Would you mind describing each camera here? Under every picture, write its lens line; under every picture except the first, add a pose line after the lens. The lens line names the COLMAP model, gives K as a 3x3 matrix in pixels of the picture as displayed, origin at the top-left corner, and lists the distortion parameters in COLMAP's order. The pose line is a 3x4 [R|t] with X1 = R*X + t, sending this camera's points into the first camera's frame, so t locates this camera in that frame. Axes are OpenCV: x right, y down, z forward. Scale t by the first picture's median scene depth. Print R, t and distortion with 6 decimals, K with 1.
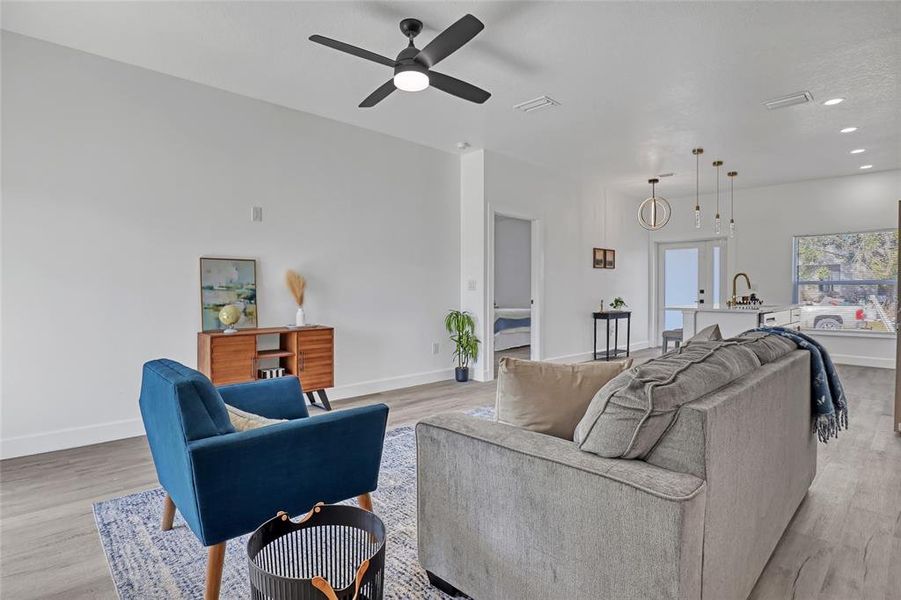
lens RADIAL K [[469.6, 0, 452.3], [0, 469.6, 294.4], [0, 0, 1]] dist [-0.042965, 0.005451]
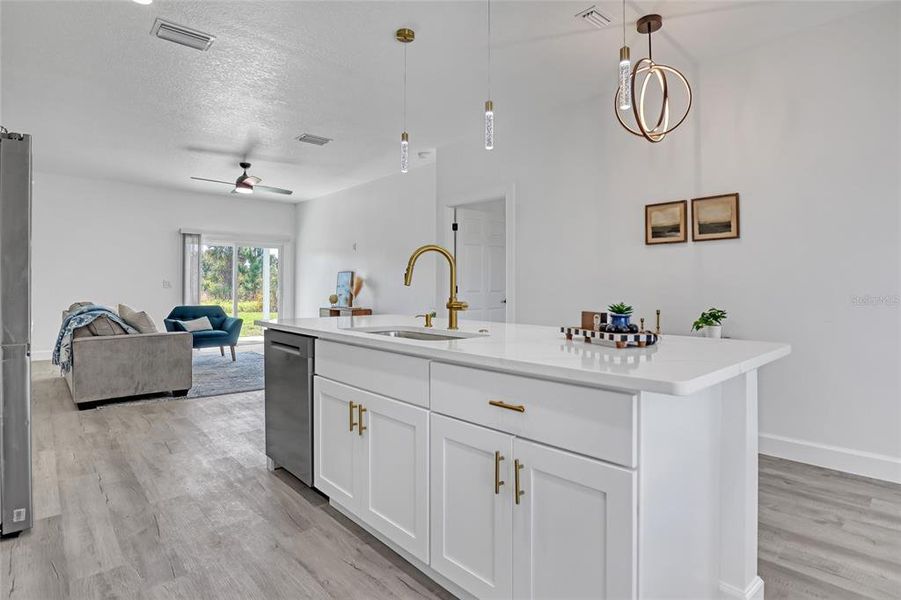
lens RADIAL K [[469.6, 0, 467.2], [0, 469.6, 280.8], [0, 0, 1]] dist [-0.042965, 0.005451]
pose [[-0.011368, -0.015211, -0.999820, 1.487473], [-0.014699, 0.999779, -0.015043, -0.012854], [0.999827, 0.014525, -0.011589, 1.490956]]
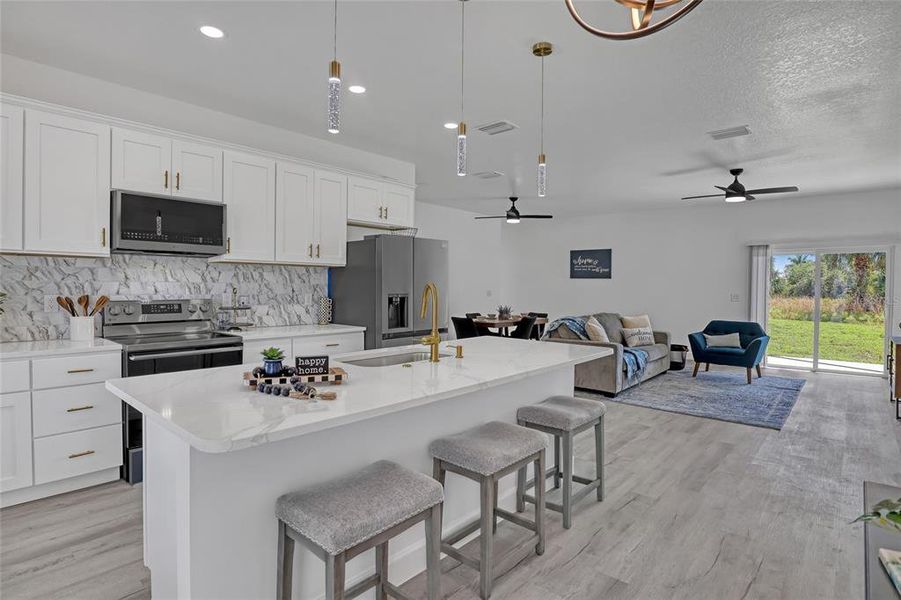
lens RADIAL K [[469.6, 0, 448.1], [0, 469.6, 299.4], [0, 0, 1]] dist [-0.042965, 0.005451]
pose [[-0.997448, -0.005227, -0.071211, 0.921858], [-0.008246, 0.999077, 0.042166, -0.074538], [0.070924, 0.042645, -0.996570, 2.085353]]
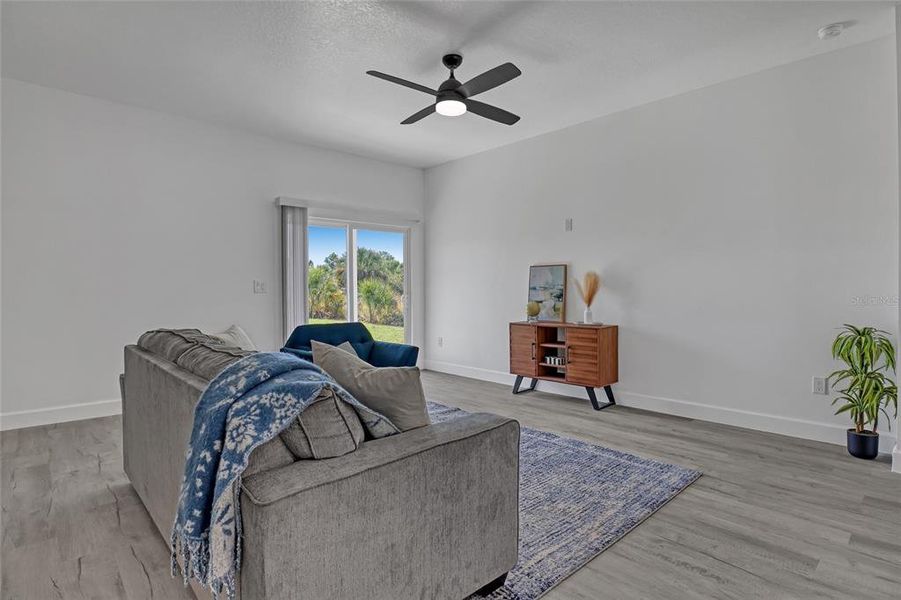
lens RADIAL K [[469.6, 0, 459.4], [0, 469.6, 295.2], [0, 0, 1]] dist [-0.042965, 0.005451]
pose [[-0.014419, 0.011800, -0.999826, 0.769542], [-0.008925, 0.999889, 0.011929, -0.007495], [0.999856, 0.009095, -0.014312, 0.746668]]
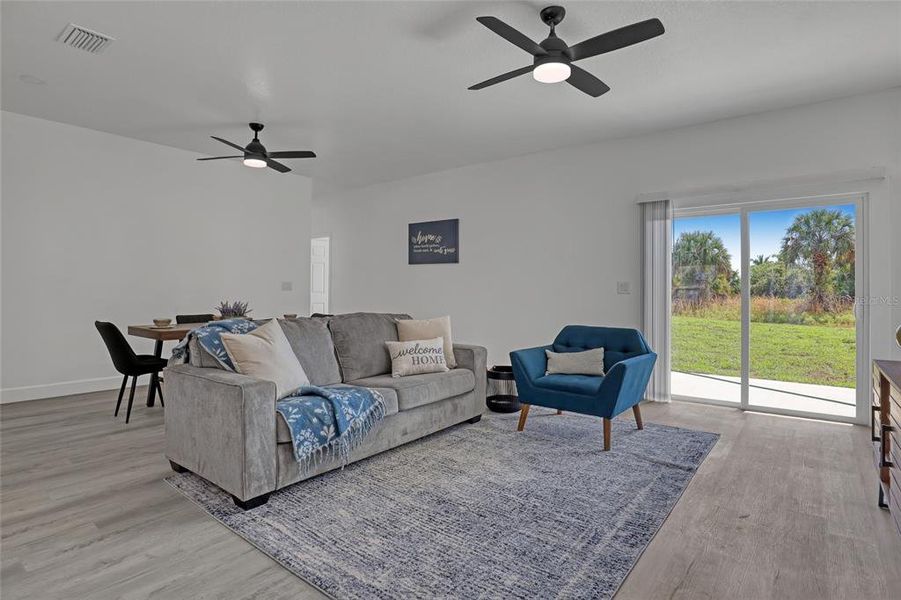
lens RADIAL K [[469.6, 0, 454.8], [0, 469.6, 291.7], [0, 0, 1]] dist [-0.042965, 0.005451]
pose [[-0.991082, -0.004487, -0.133175, 0.167315], [-0.006989, 0.999808, 0.018328, -0.019036], [0.133067, 0.019095, -0.990923, 1.378868]]
